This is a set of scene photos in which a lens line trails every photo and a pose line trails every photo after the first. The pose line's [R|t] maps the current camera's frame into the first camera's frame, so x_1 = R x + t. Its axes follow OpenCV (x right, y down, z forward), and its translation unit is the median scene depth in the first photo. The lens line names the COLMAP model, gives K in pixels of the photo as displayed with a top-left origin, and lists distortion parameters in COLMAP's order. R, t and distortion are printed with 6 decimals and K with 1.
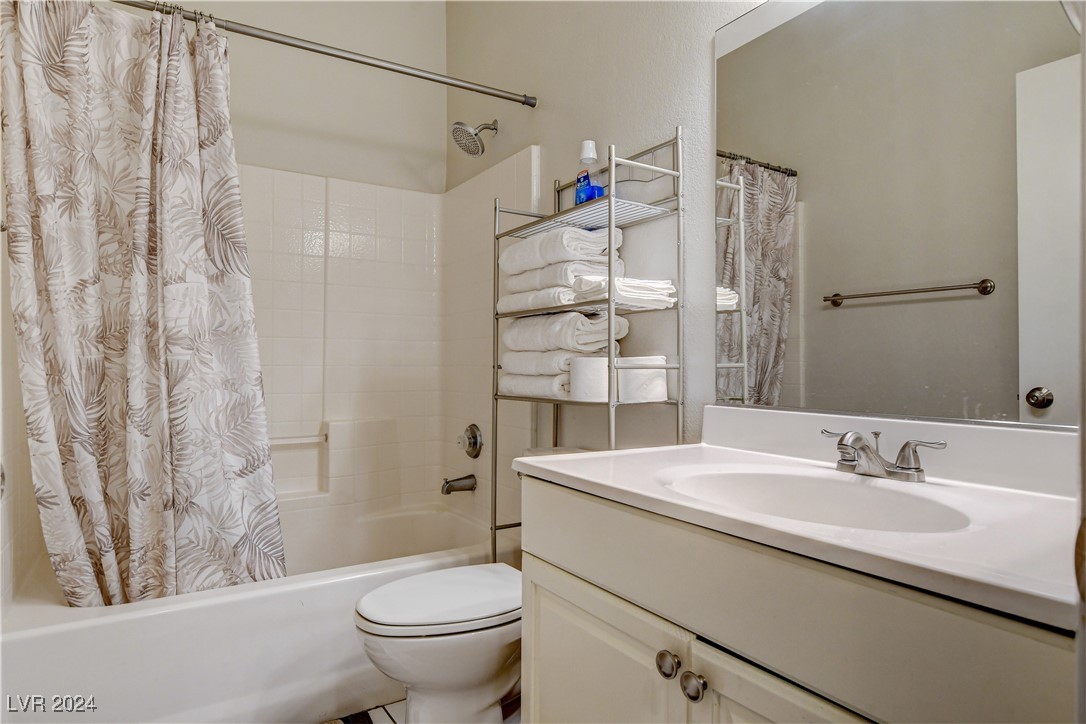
lens RADIAL K [[631.7, 0, 546.0], [0, 631.7, 364.4], [0, 0, 1]] dist [-0.006755, -0.000197]
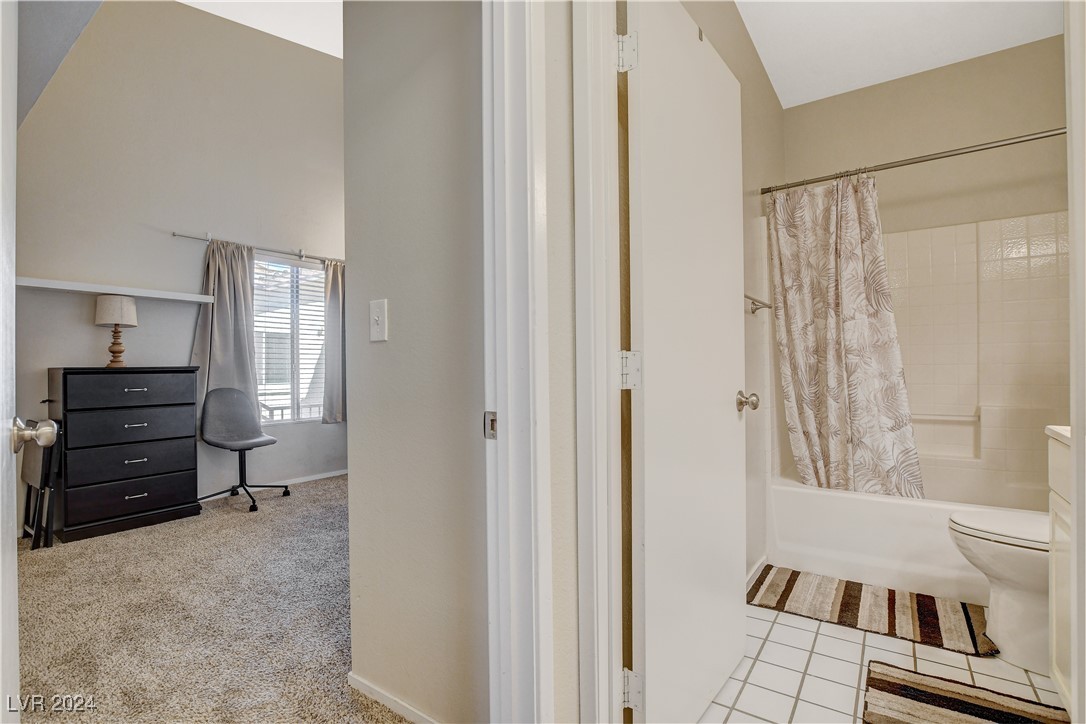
lens RADIAL K [[504.1, 0, 545.6], [0, 504.1, 364.8], [0, 0, 1]] dist [-0.025794, 0.000251]
pose [[0.378110, -0.013506, -0.925662, 0.428104], [0.011654, 0.999884, -0.009829, 0.004576], [0.925687, -0.007071, 0.378223, -0.379877]]
